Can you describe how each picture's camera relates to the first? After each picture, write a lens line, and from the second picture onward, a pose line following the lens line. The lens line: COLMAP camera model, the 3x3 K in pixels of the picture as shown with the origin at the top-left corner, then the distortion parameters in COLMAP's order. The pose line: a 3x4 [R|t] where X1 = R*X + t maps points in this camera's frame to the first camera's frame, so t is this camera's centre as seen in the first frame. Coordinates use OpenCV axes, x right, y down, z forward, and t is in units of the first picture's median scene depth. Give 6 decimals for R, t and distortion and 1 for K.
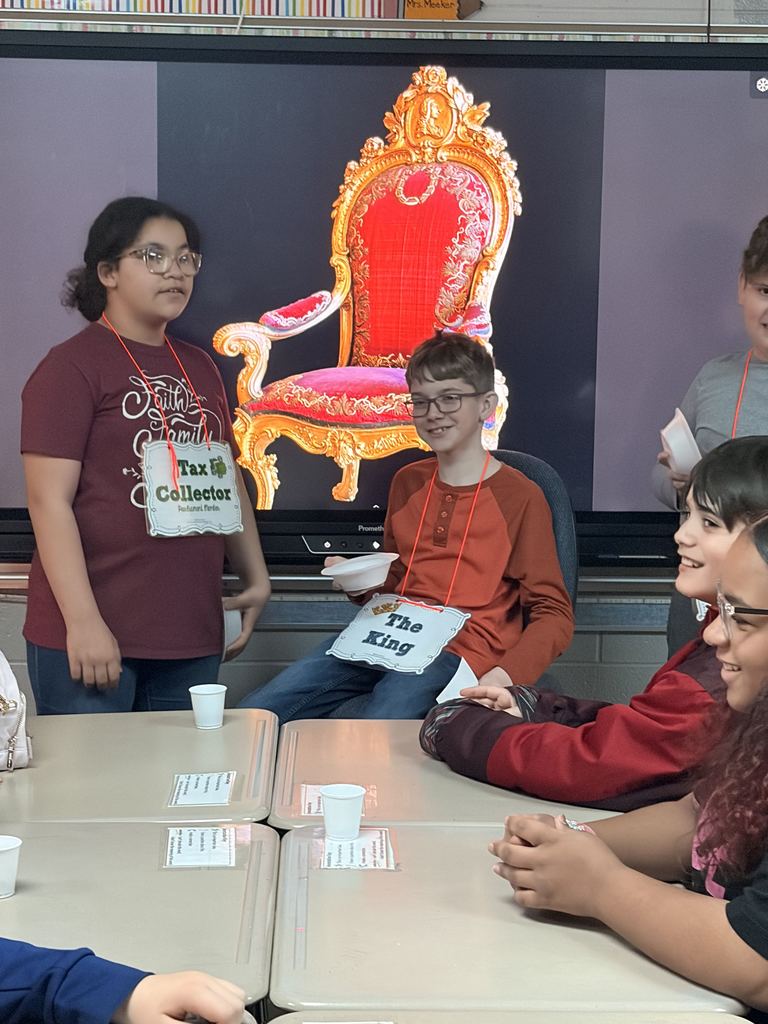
lens RADIAL K [[2100.2, 0, 388.2], [0, 2100.2, 514.5], [0, 0, 1]] dist [-0.089014, 0.000000]
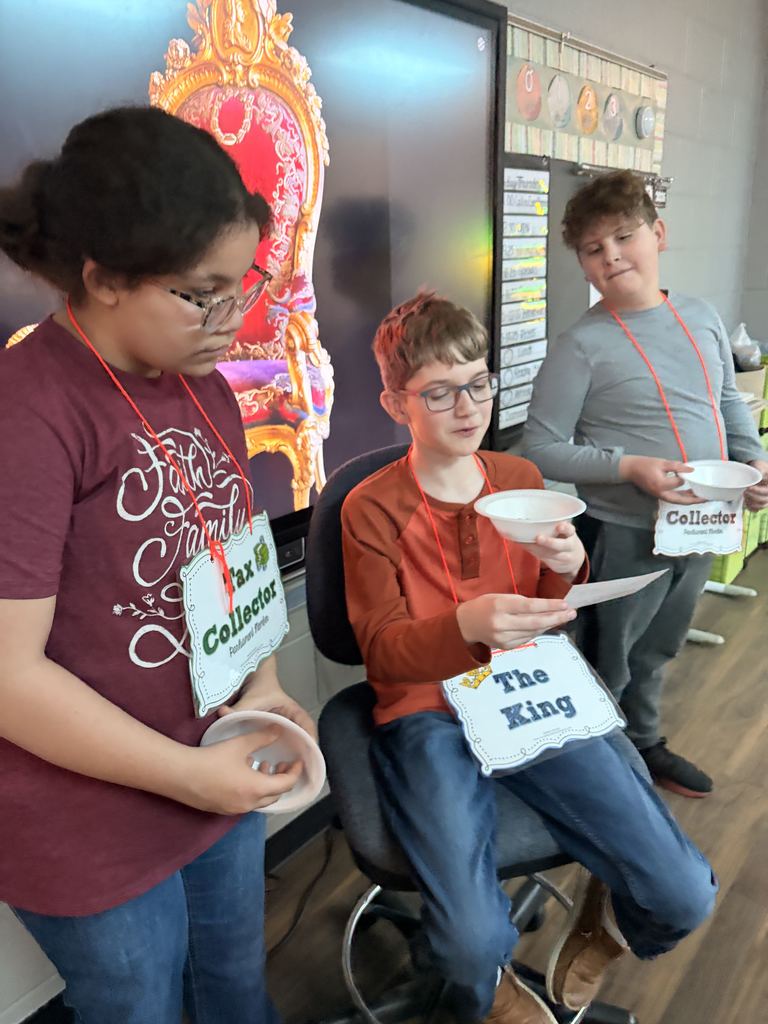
lens RADIAL K [[785.3, 0, 391.9], [0, 785.3, 513.6], [0, 0, 1]] dist [-0.008839, -0.006340]
pose [[0.582147, -0.283300, 0.762133, -0.212034], [0.146256, 0.958533, 0.244591, -0.079809], [-0.799822, -0.030921, 0.599441, 0.778979]]
